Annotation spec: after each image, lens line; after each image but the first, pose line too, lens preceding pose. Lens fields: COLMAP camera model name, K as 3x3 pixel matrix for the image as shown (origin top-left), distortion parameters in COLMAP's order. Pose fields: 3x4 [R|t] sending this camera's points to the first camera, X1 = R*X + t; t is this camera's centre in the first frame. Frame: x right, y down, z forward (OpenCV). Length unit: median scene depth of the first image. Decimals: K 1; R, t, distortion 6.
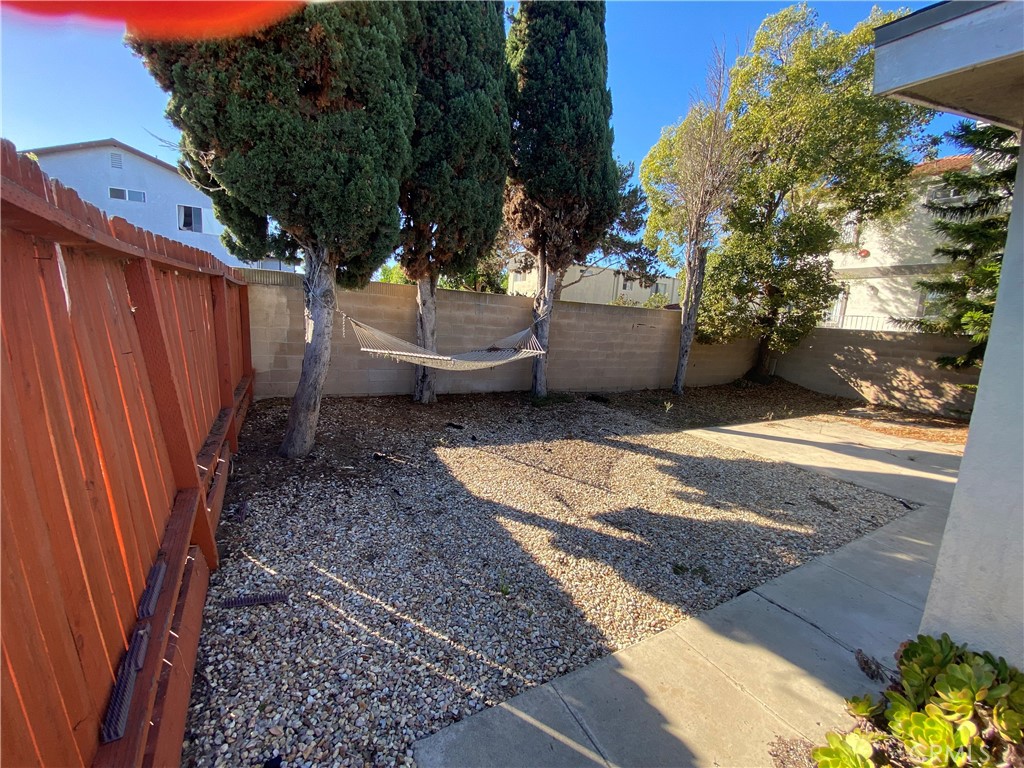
lens RADIAL K [[421.2, 0, 509.5], [0, 421.2, 386.6], [0, 0, 1]] dist [0.036570, -0.027678]
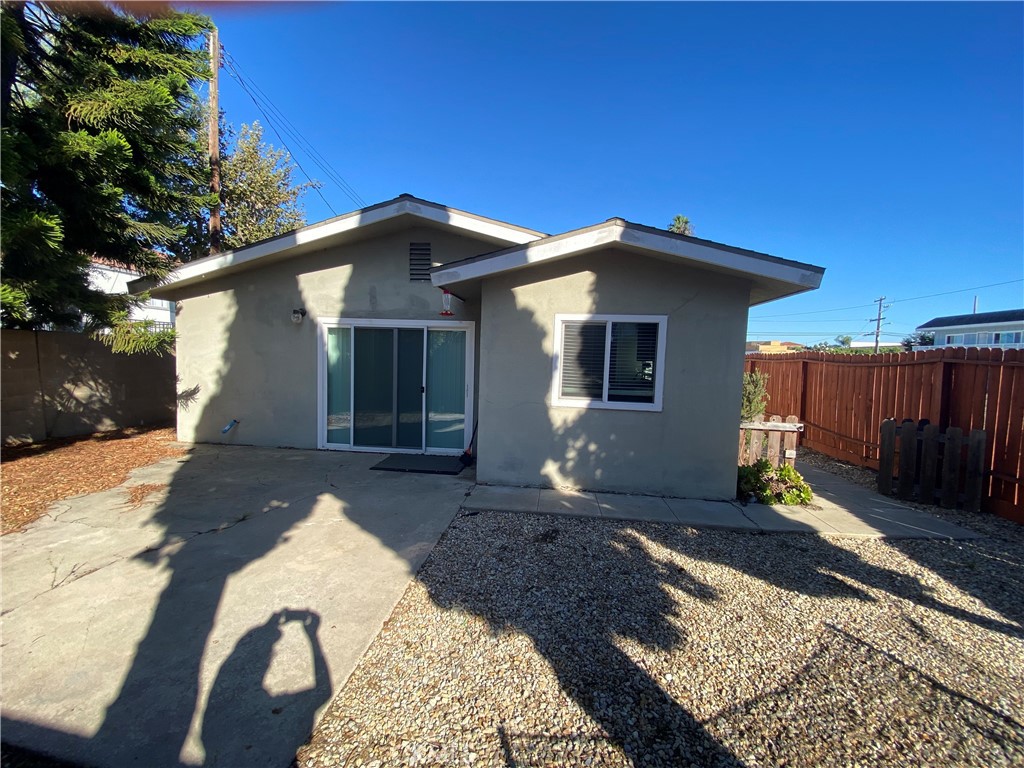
lens RADIAL K [[421.2, 0, 509.5], [0, 421.2, 386.6], [0, 0, 1]] dist [0.036570, -0.027678]
pose [[-0.816508, -0.123033, 0.564072, 0.240182], [0.008433, 0.974383, 0.224736, -0.200447], [-0.577273, 0.188255, -0.794554, 1.321293]]
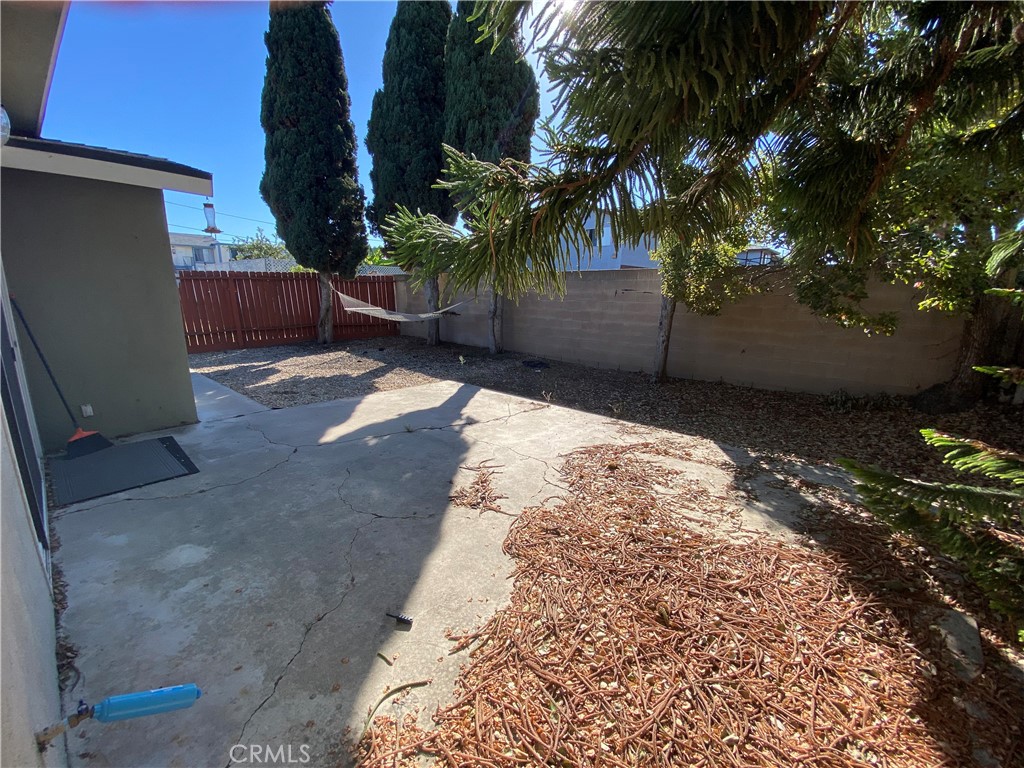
lens RADIAL K [[421.2, 0, 509.5], [0, 421.2, 386.6], [0, 0, 1]] dist [0.036570, -0.027678]
pose [[0.352630, 0.148017, -0.923982, 1.843807], [-0.143831, 0.984251, 0.102779, -0.024512], [0.924643, 0.096654, 0.368366, 0.910123]]
